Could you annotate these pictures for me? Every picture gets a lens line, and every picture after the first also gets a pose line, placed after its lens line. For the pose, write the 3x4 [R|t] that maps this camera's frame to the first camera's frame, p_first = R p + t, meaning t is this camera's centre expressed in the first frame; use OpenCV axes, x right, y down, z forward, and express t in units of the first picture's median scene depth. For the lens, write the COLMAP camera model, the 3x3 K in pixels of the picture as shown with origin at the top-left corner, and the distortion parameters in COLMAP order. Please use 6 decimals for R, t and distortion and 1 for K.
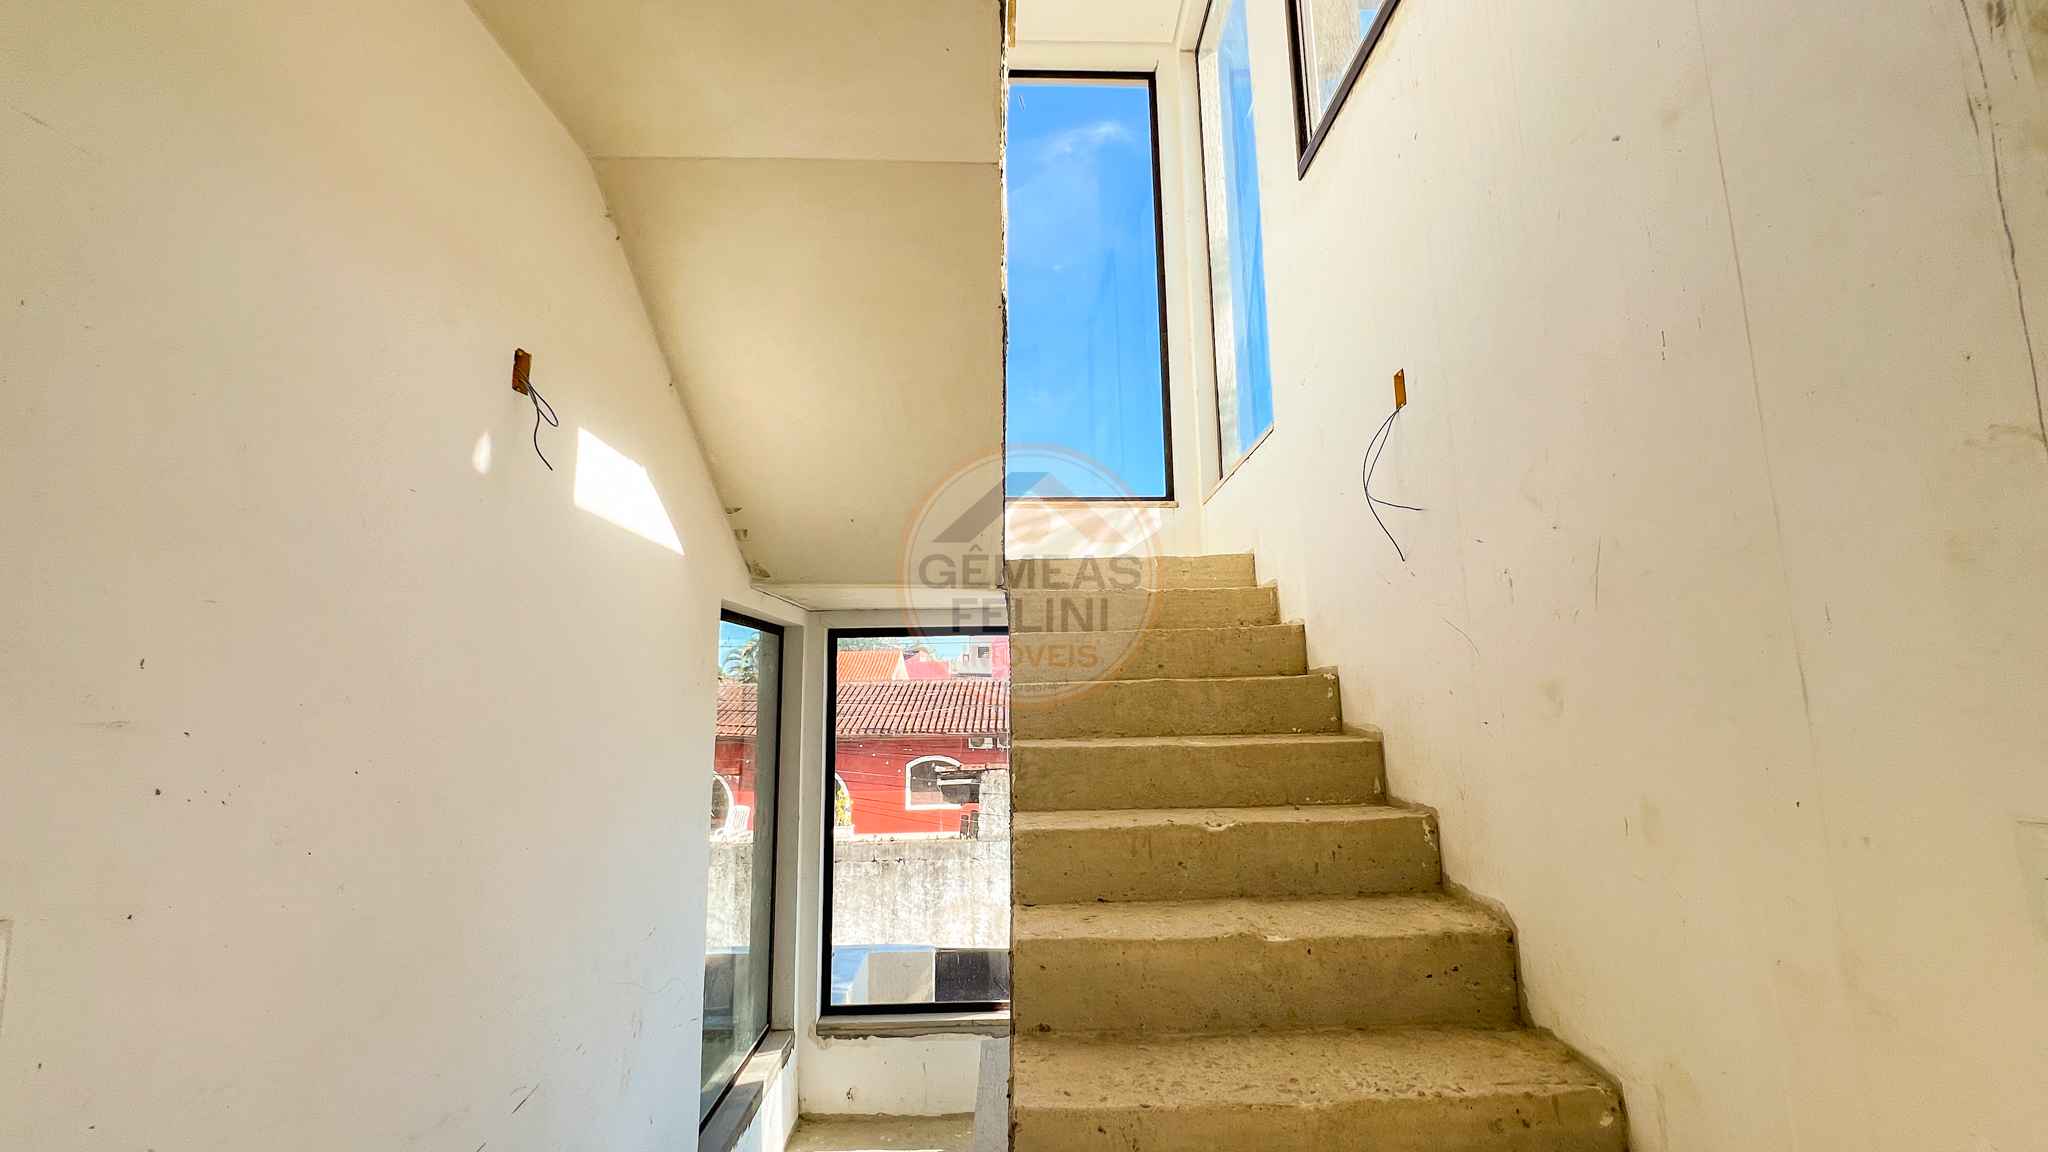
lens RADIAL K [[822.4, 0, 1022.0], [0, 822.4, 568.9], [0, 0, 1]] dist [-0.004111, 0.001890]
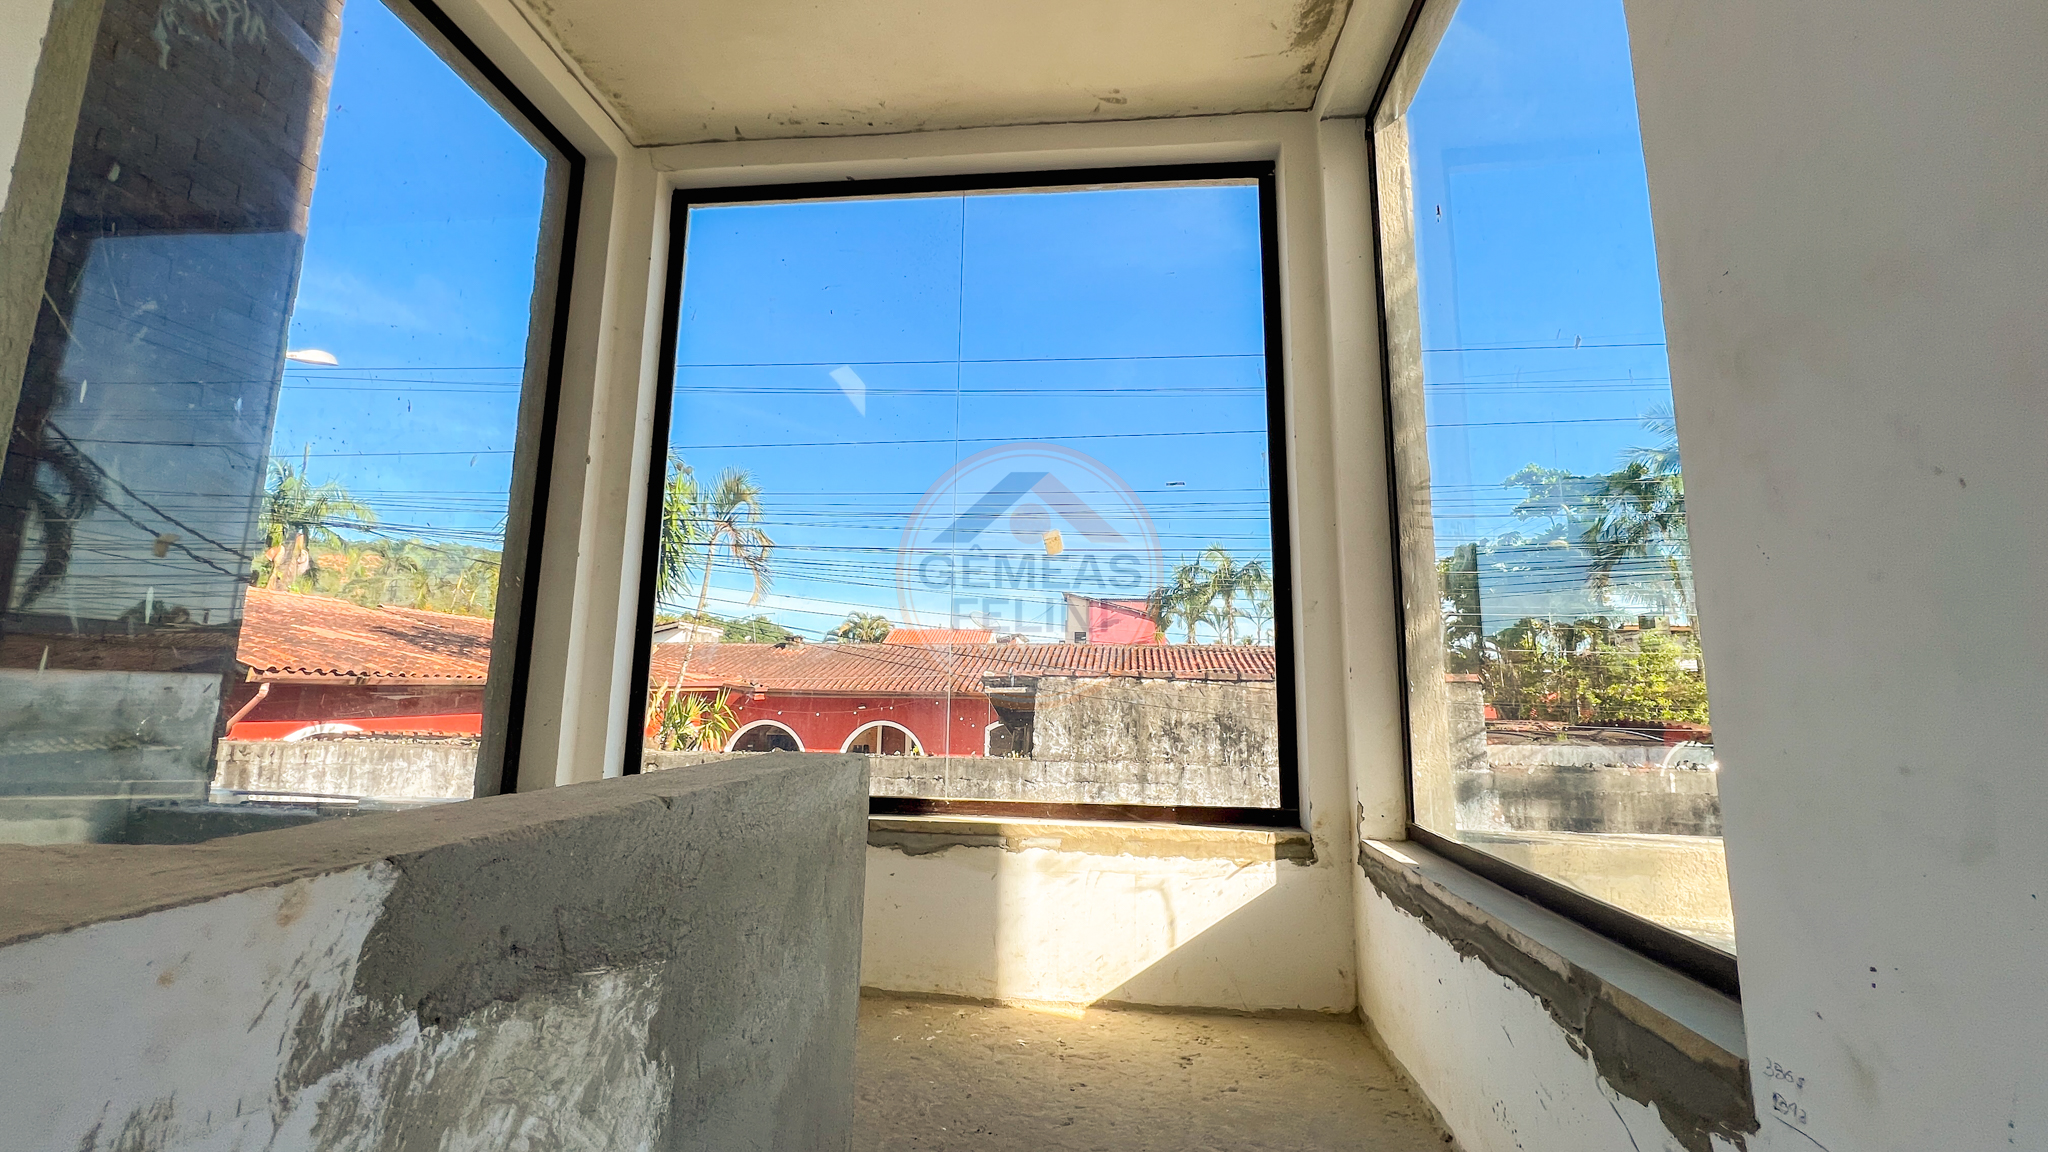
lens RADIAL K [[822.4, 0, 1022.0], [0, 822.4, 568.9], [0, 0, 1]] dist [-0.004111, 0.001890]
pose [[0.991741, 0.008987, -0.127944, 0.224095], [-0.009953, 0.999927, -0.006915, 0.801500], [0.127873, 0.008131, 0.991757, 0.980706]]
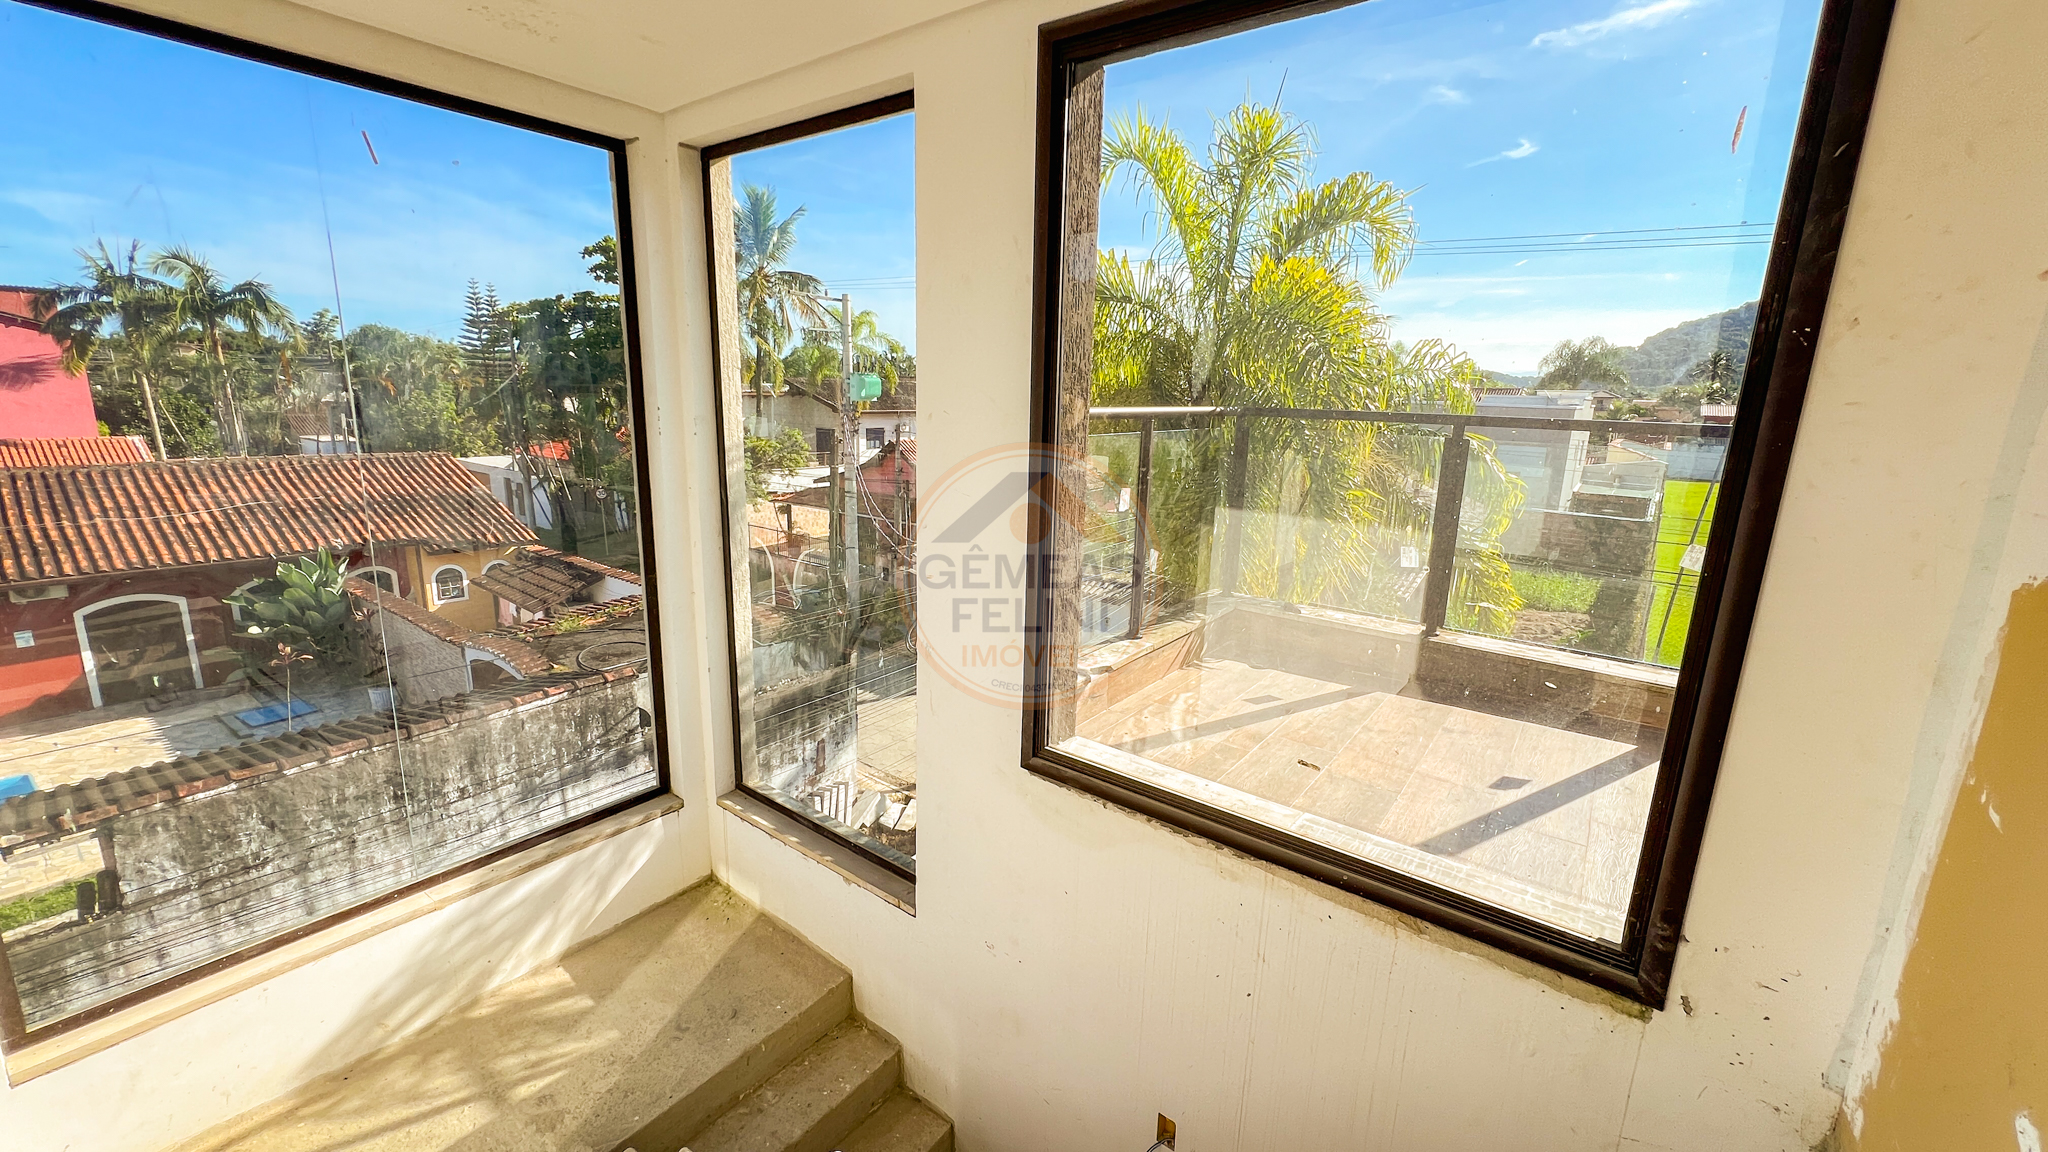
lens RADIAL K [[807.7, 0, 1029.3], [0, 807.7, 565.1], [0, 0, 1]] dist [-0.006212, -0.000009]
pose [[0.603062, -0.138079, 0.785653, -0.460788], [-0.156316, 0.945354, 0.286133, -1.335250], [-0.782229, -0.295366, 0.548523, 0.822572]]
